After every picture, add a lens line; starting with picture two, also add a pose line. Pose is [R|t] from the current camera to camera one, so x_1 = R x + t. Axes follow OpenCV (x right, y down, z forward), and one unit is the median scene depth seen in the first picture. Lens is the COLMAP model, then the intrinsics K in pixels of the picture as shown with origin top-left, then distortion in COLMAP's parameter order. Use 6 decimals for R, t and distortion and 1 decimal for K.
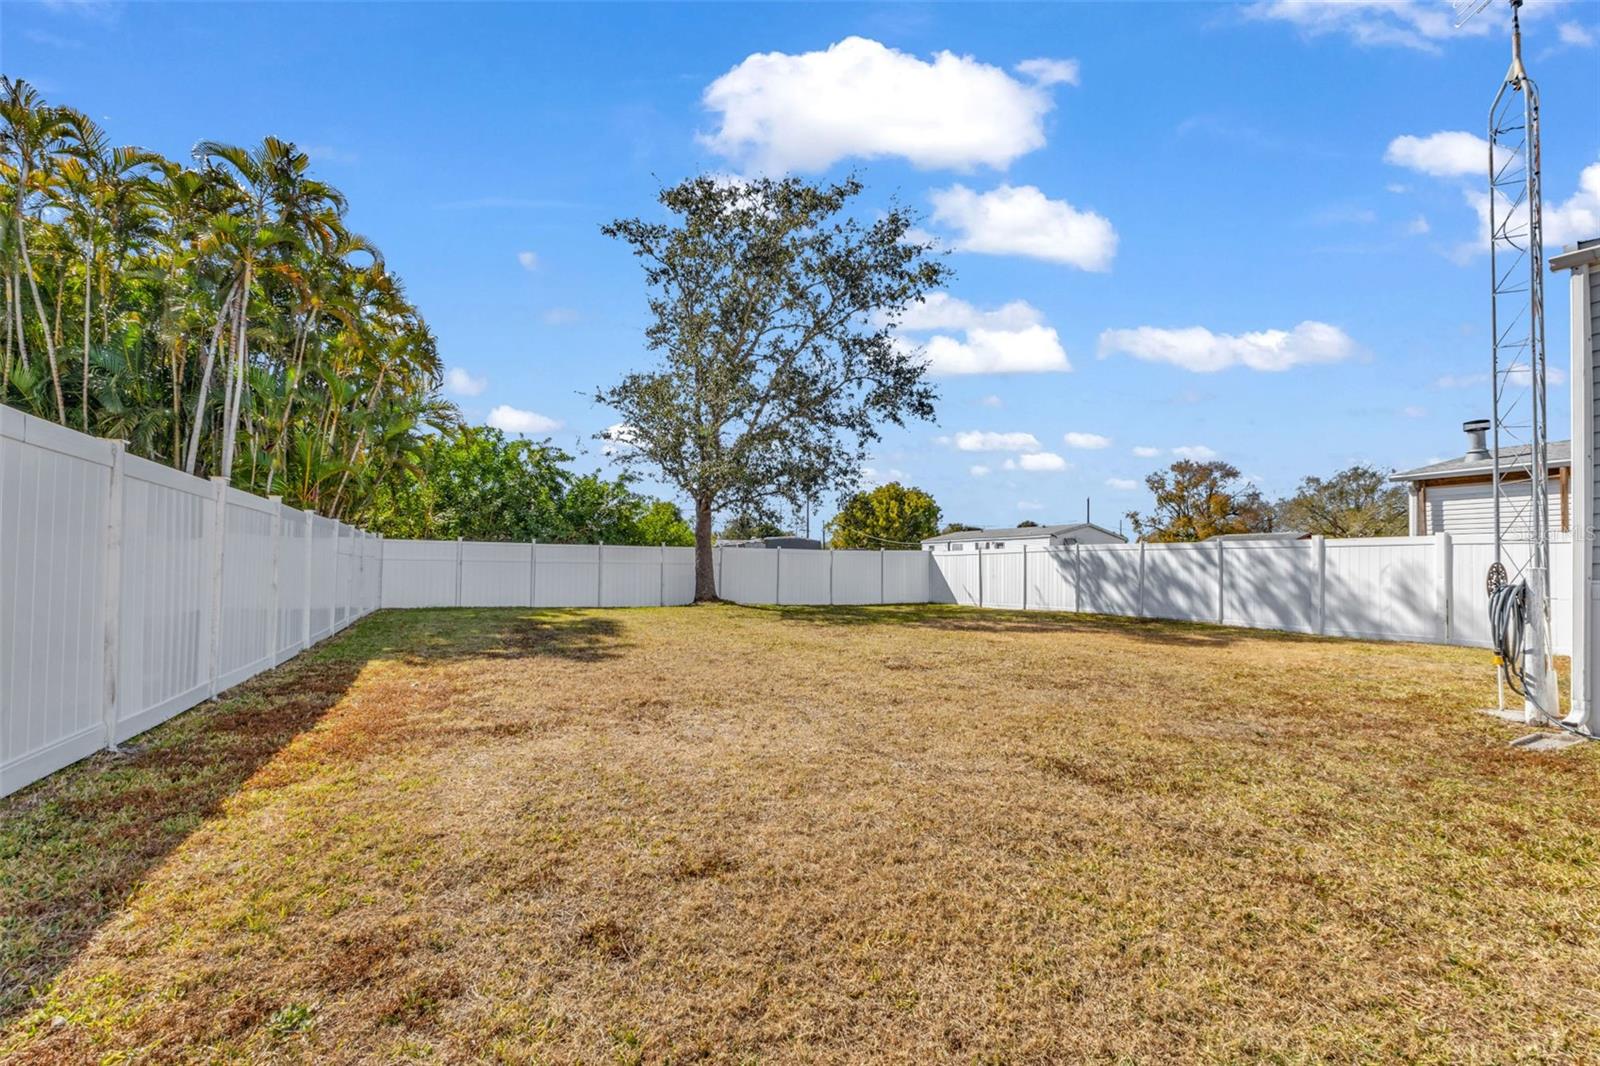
lens RADIAL K [[743.9, 0, 803.0], [0, 743.9, 543.1], [0, 0, 1]] dist [0.019480, 0.000308]
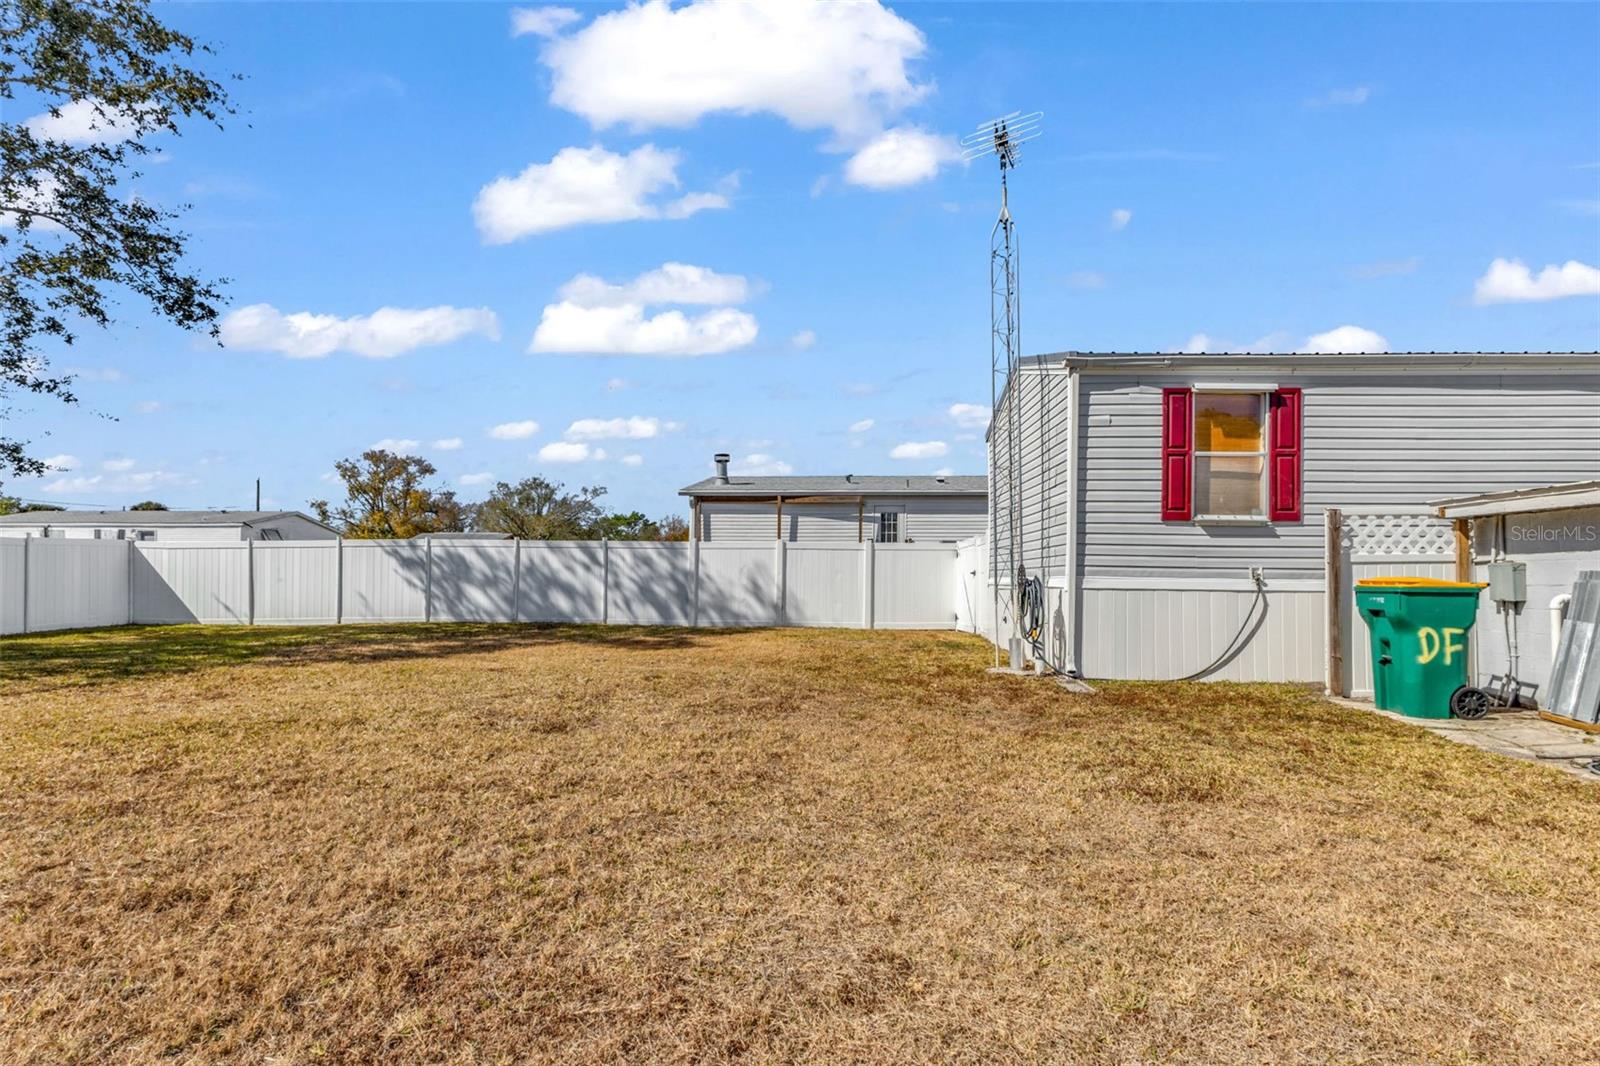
lens RADIAL K [[743.9, 0, 806.8], [0, 743.9, 564.8], [0, 0, 1]] dist [0.019480, 0.000308]
pose [[0.441773, 0.001005, 0.897126, -0.190006], [-0.029059, 0.999491, 0.013189, 0.007451], [-0.896656, -0.031896, 0.441577, 0.288870]]
